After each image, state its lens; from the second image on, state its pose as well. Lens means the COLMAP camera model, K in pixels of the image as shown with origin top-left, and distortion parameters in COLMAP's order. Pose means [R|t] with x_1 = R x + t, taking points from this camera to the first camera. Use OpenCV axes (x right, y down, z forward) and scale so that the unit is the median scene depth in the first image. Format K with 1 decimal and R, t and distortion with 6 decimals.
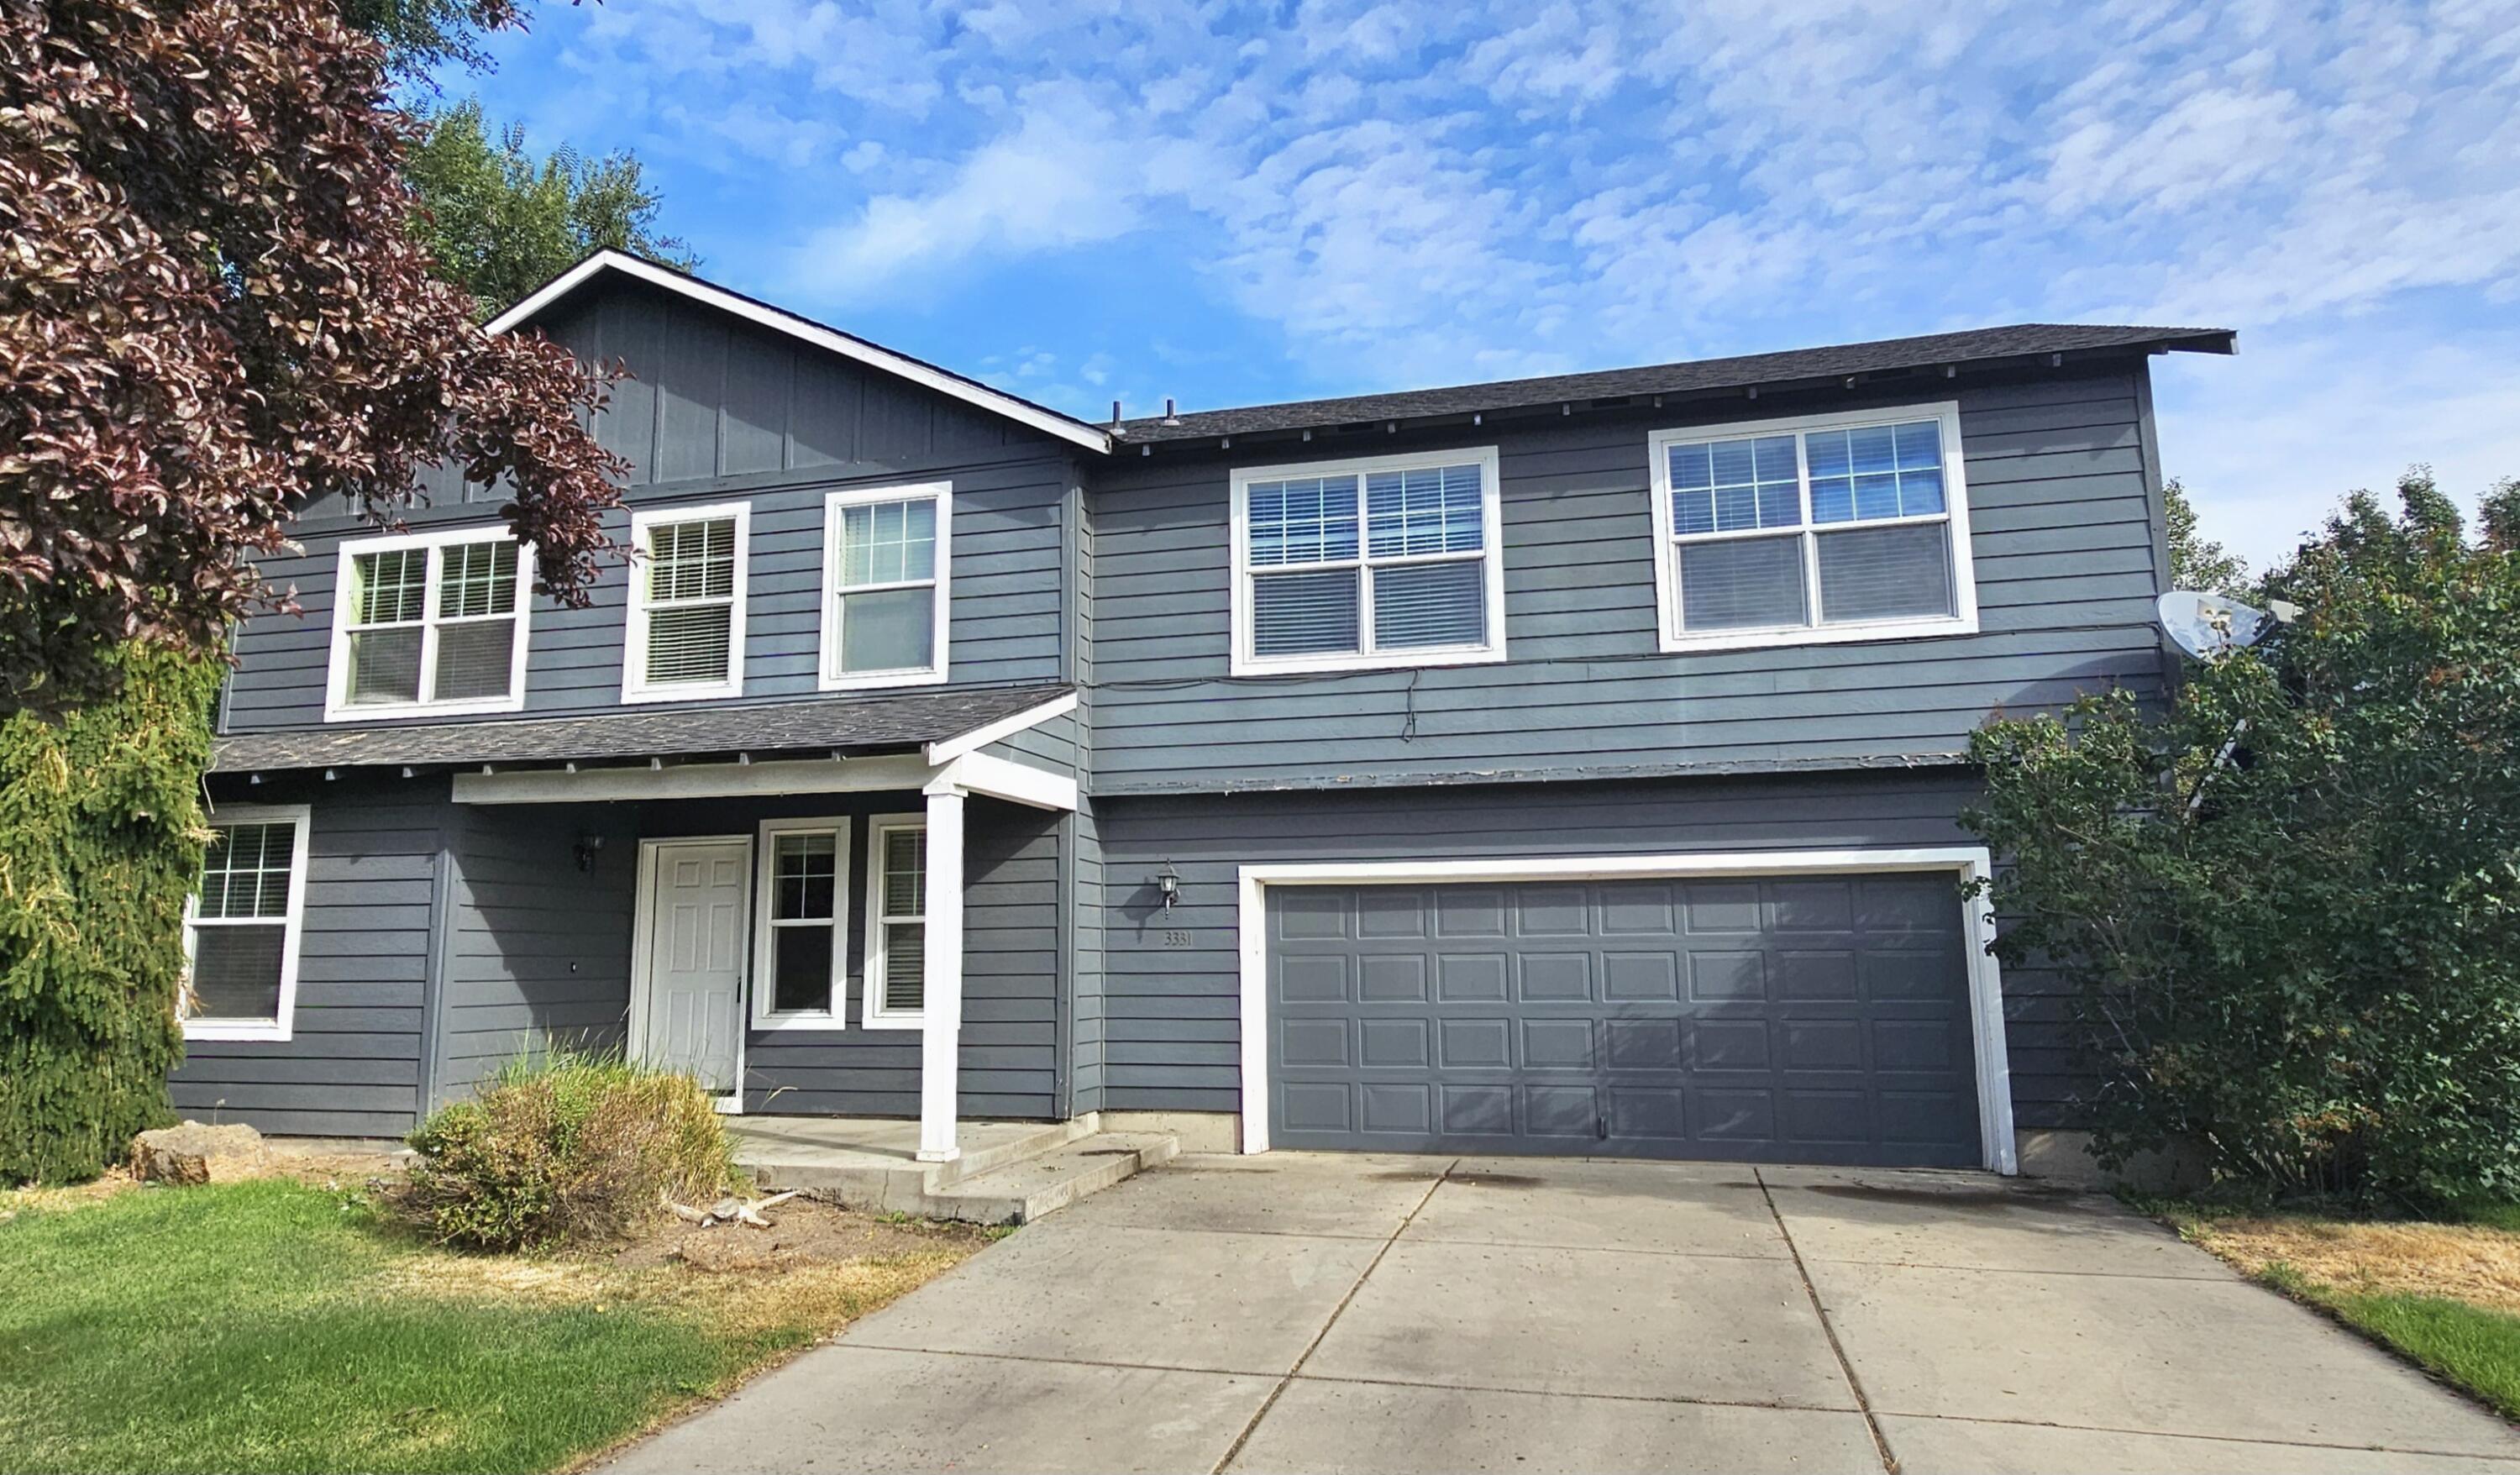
lens RADIAL K [[1251.2, 0, 1276.7], [0, 1251.2, 735.4], [0, 0, 1]] dist [0.003592, 0.002387]
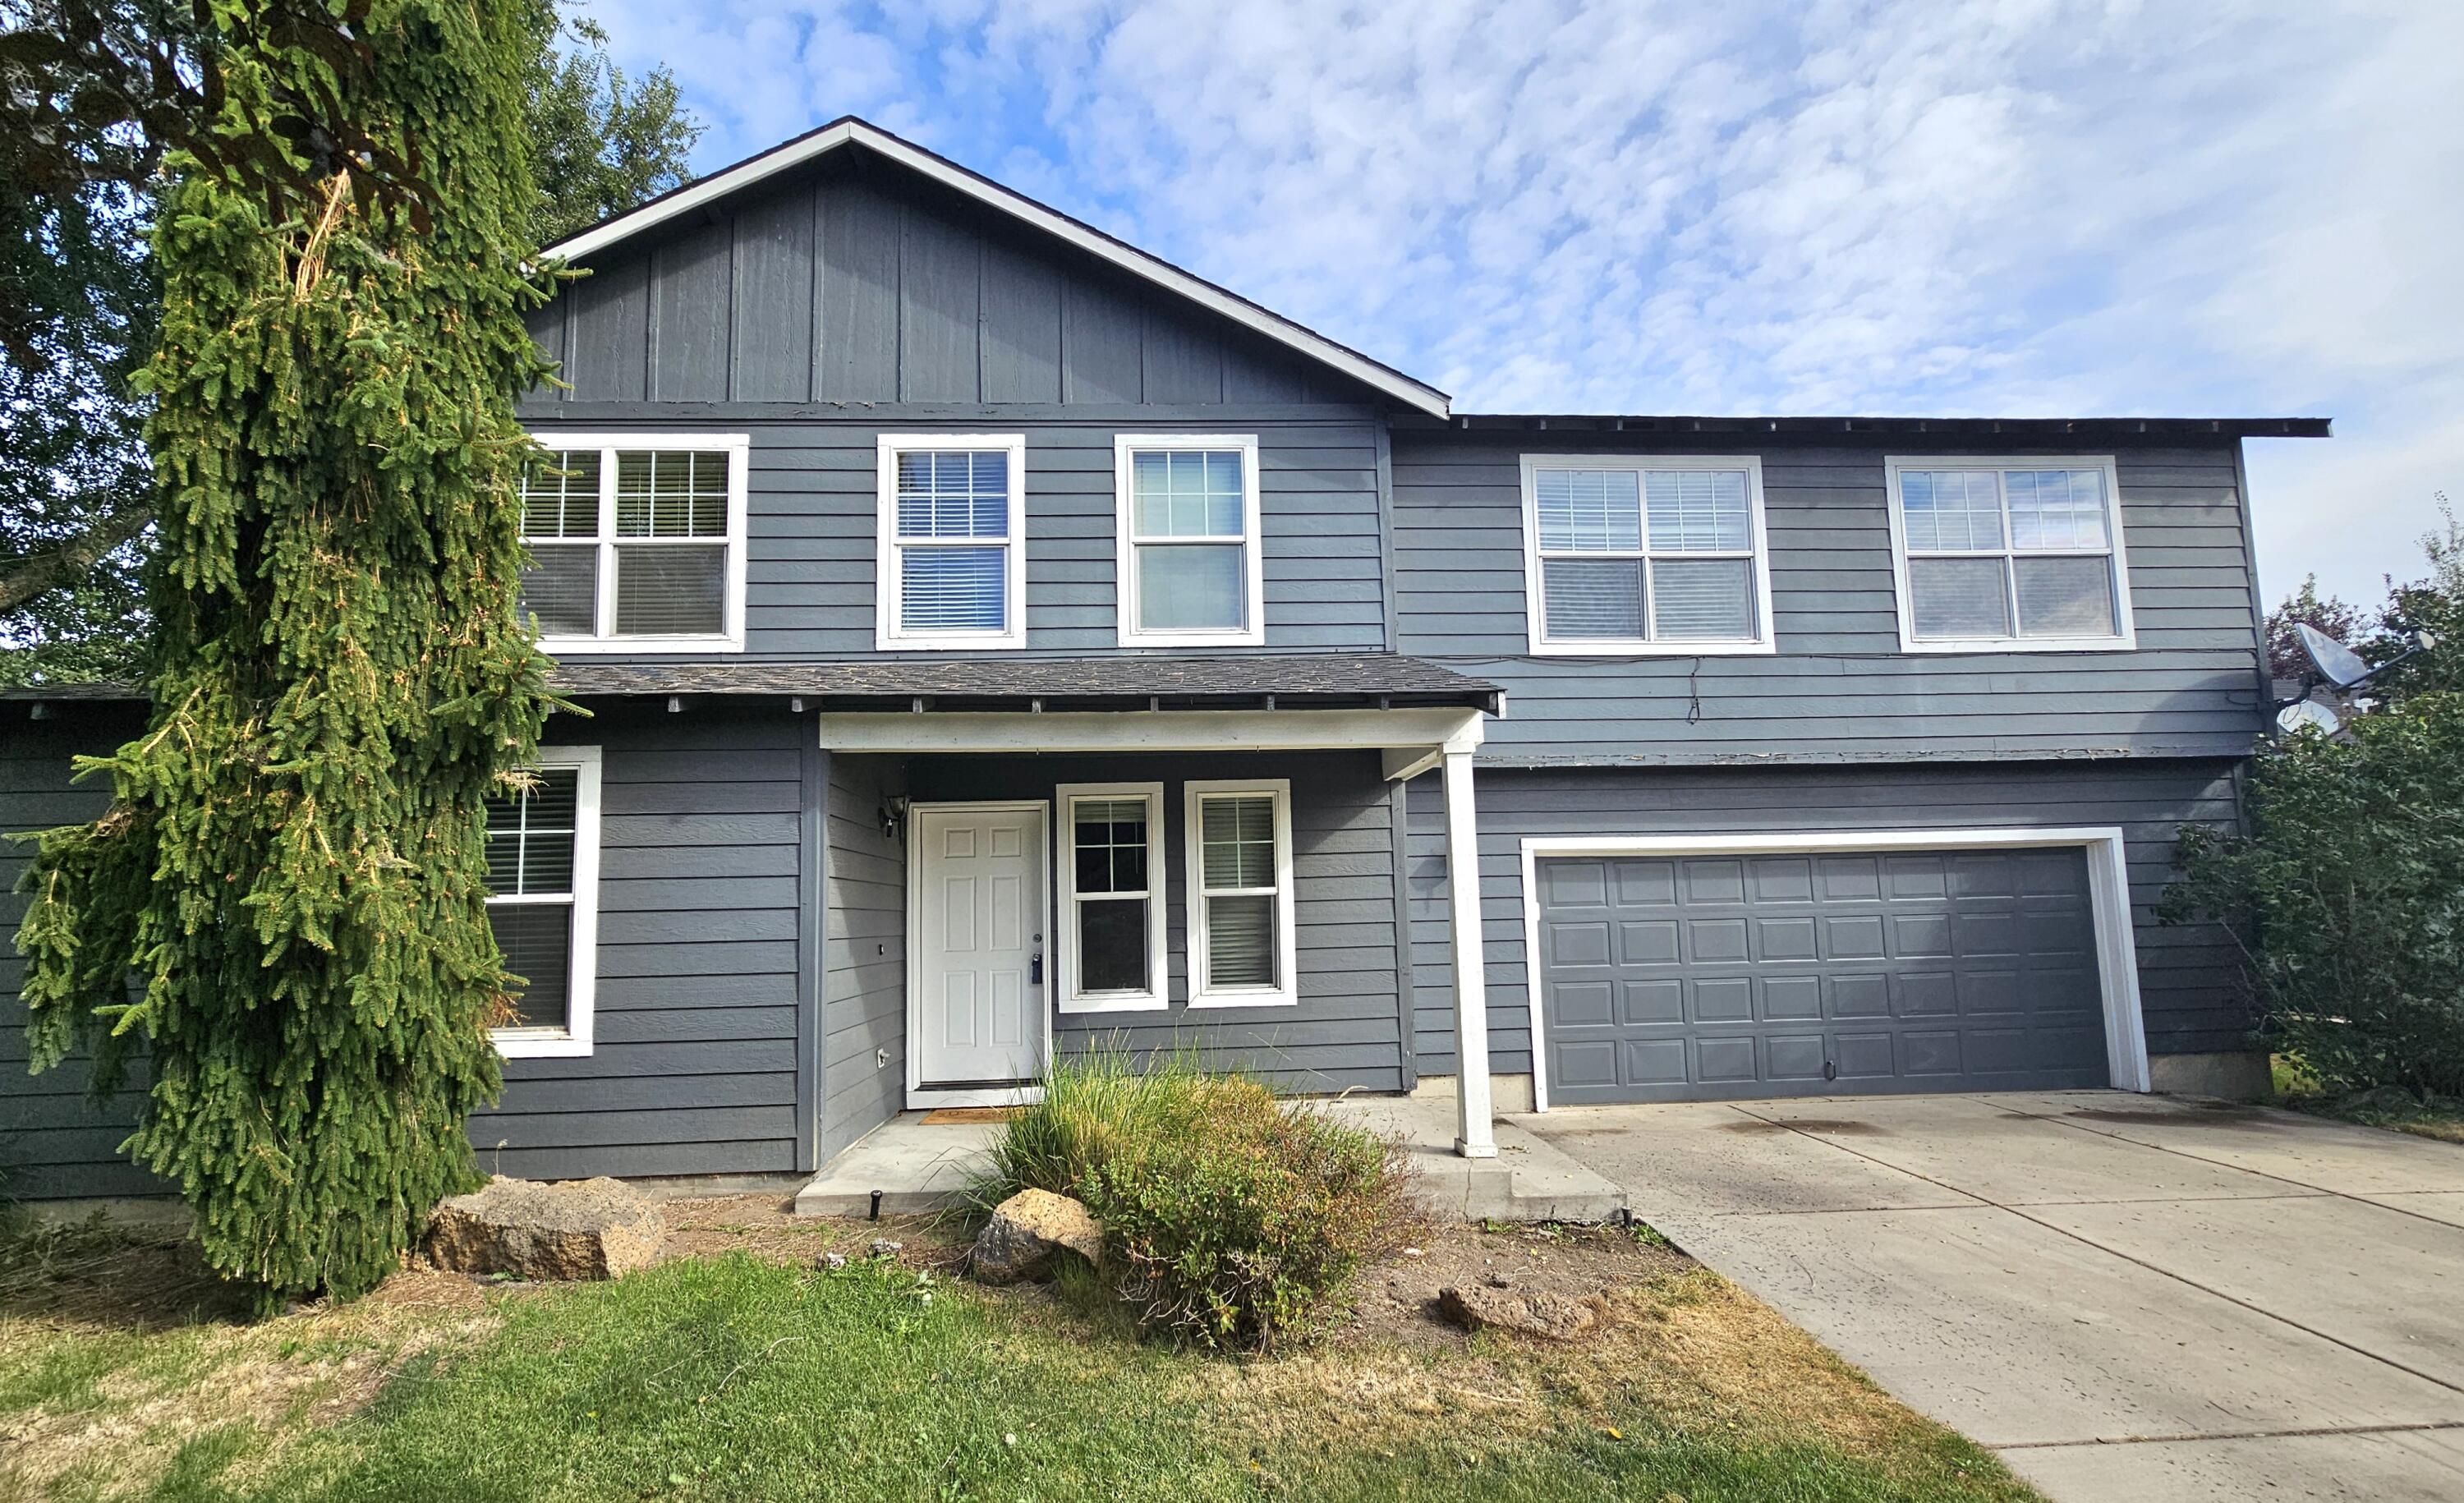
lens RADIAL K [[982.2, 0, 1264.9], [0, 982.2, 786.3], [0, 0, 1]] dist [0.000003, 0.000174]
pose [[0.966143, 0.021567, 0.257106, -0.456625], [-0.031649, 0.998881, 0.035139, 0.039276], [-0.256060, -0.042086, 0.965744, 0.273088]]
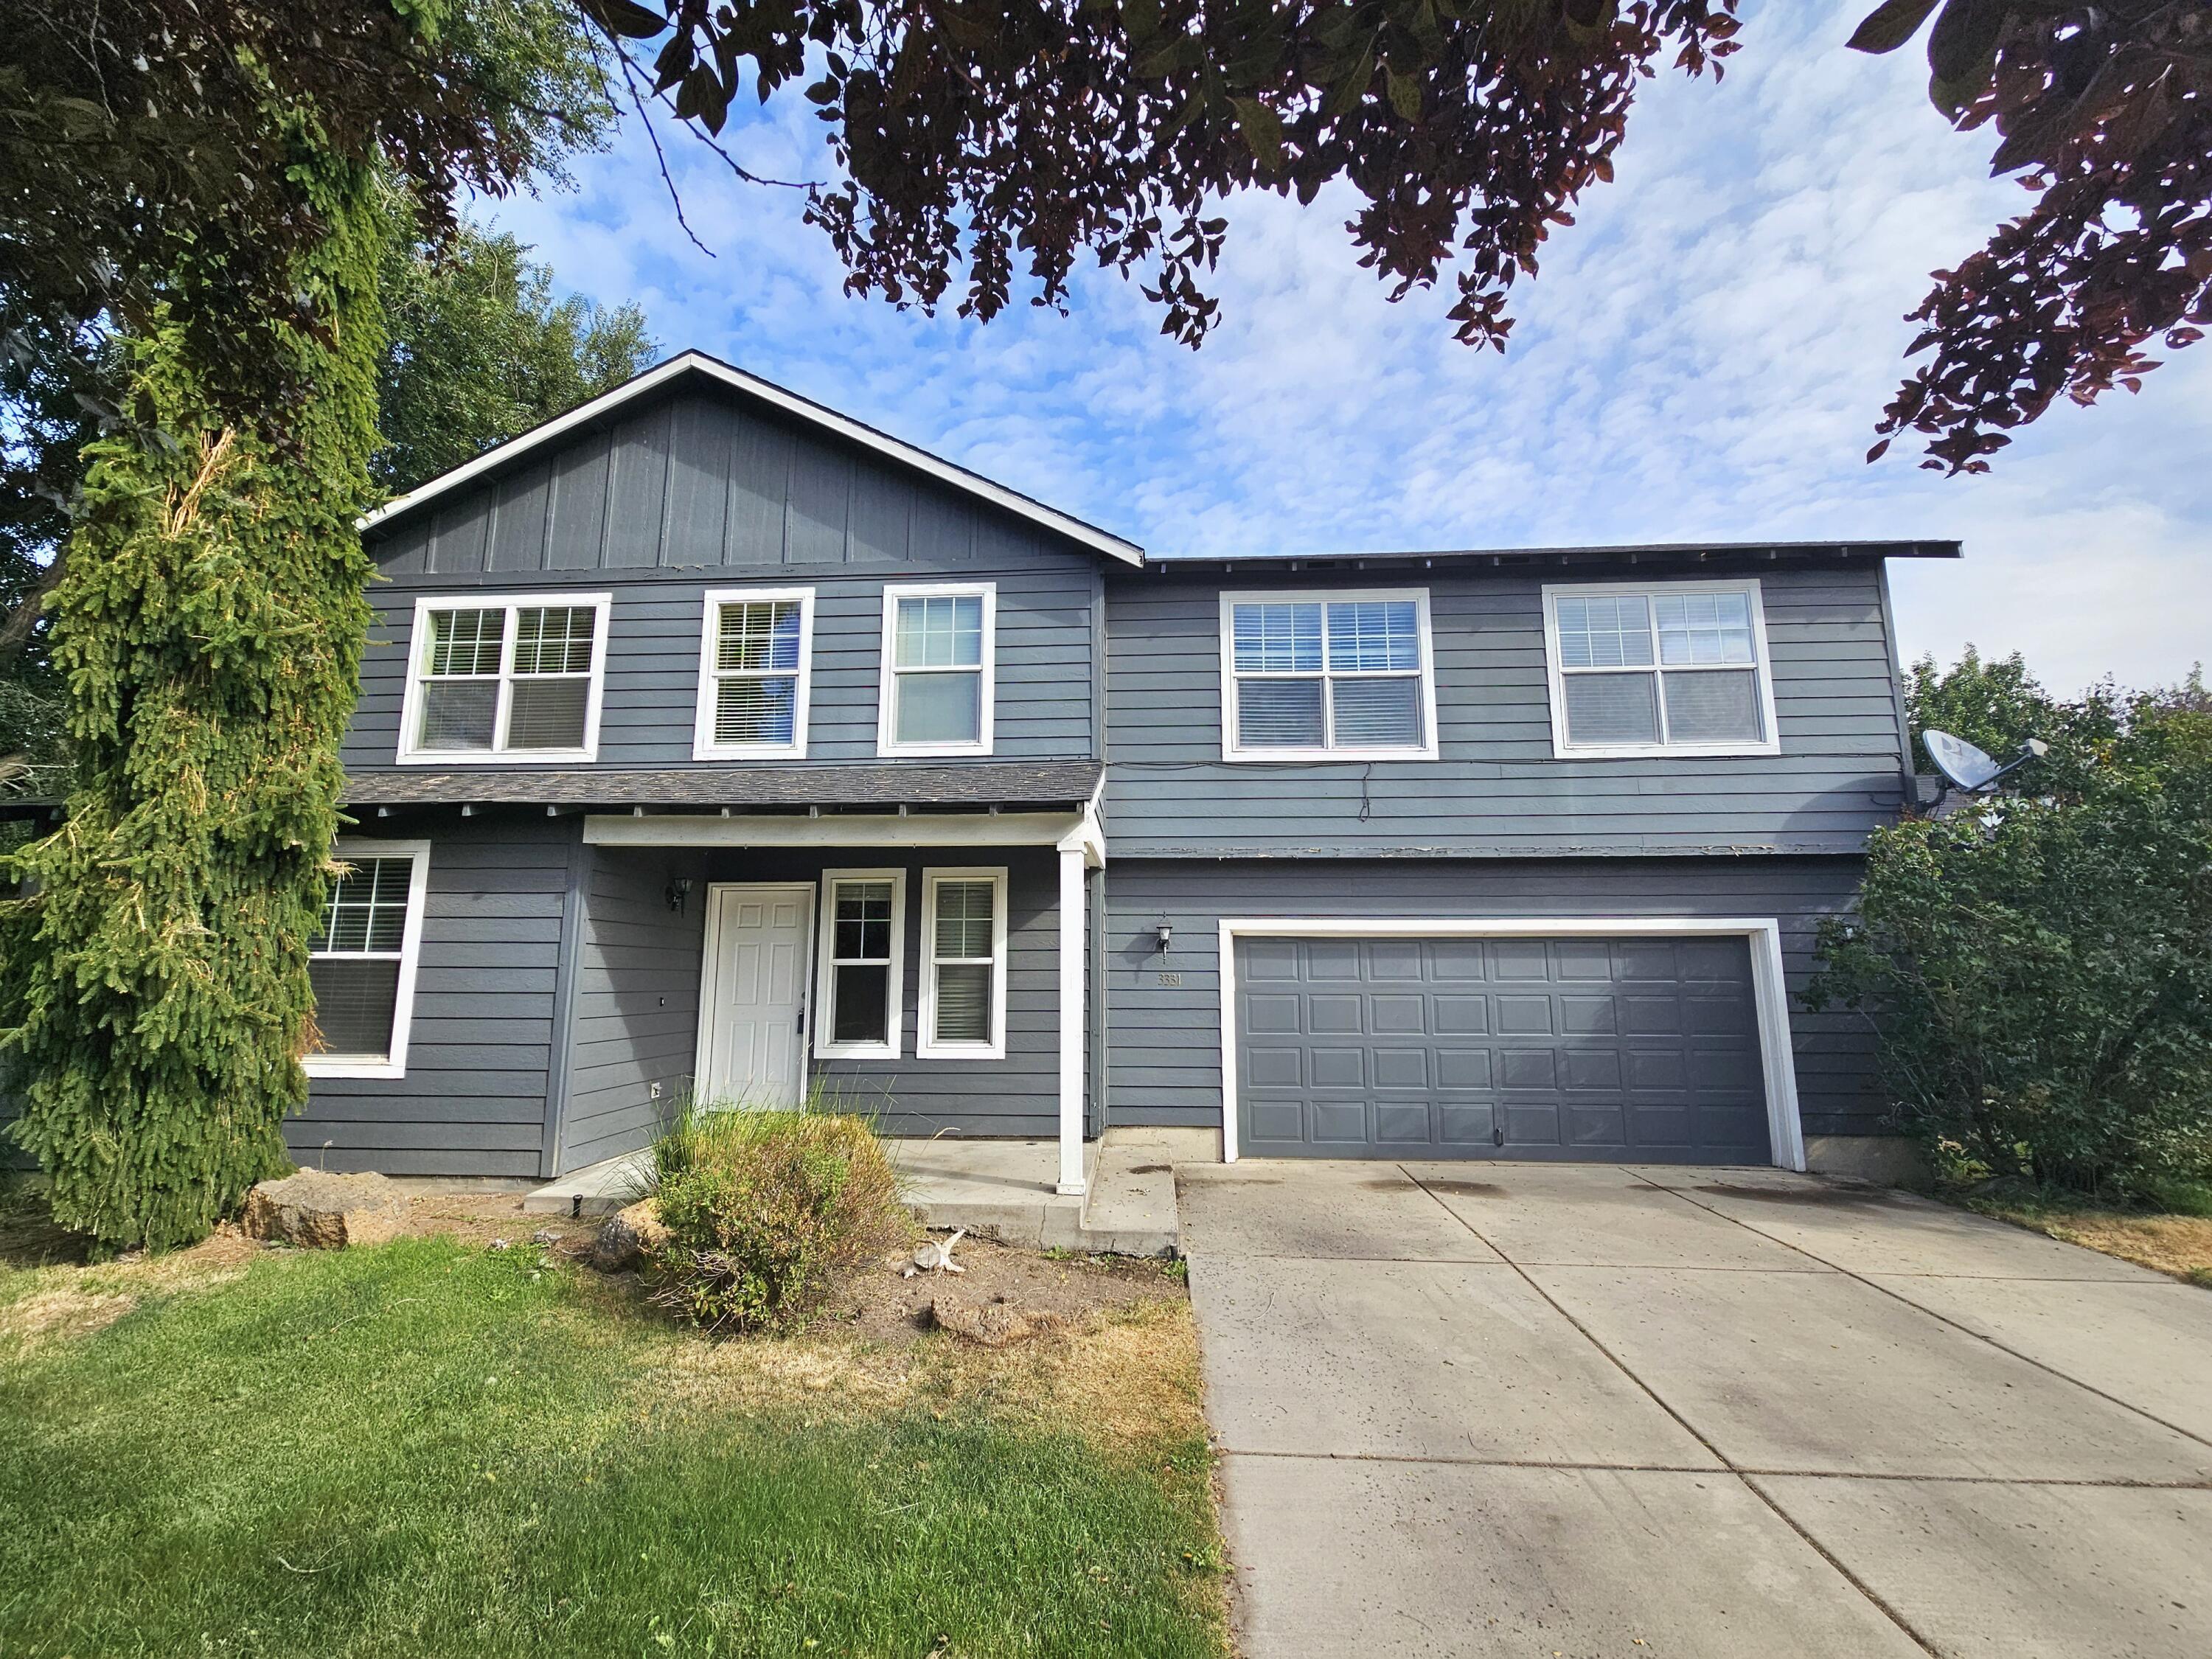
lens RADIAL K [[878.1, 0, 1100.7], [0, 878.1, 807.1], [0, 0, 1]] dist [0.005101, 0.000510]
pose [[0.989848, 0.039586, 0.136508, -0.276554], [-0.037103, 0.999097, -0.020693, 0.019070], [-0.137204, 0.015418, 0.990423, 0.188903]]
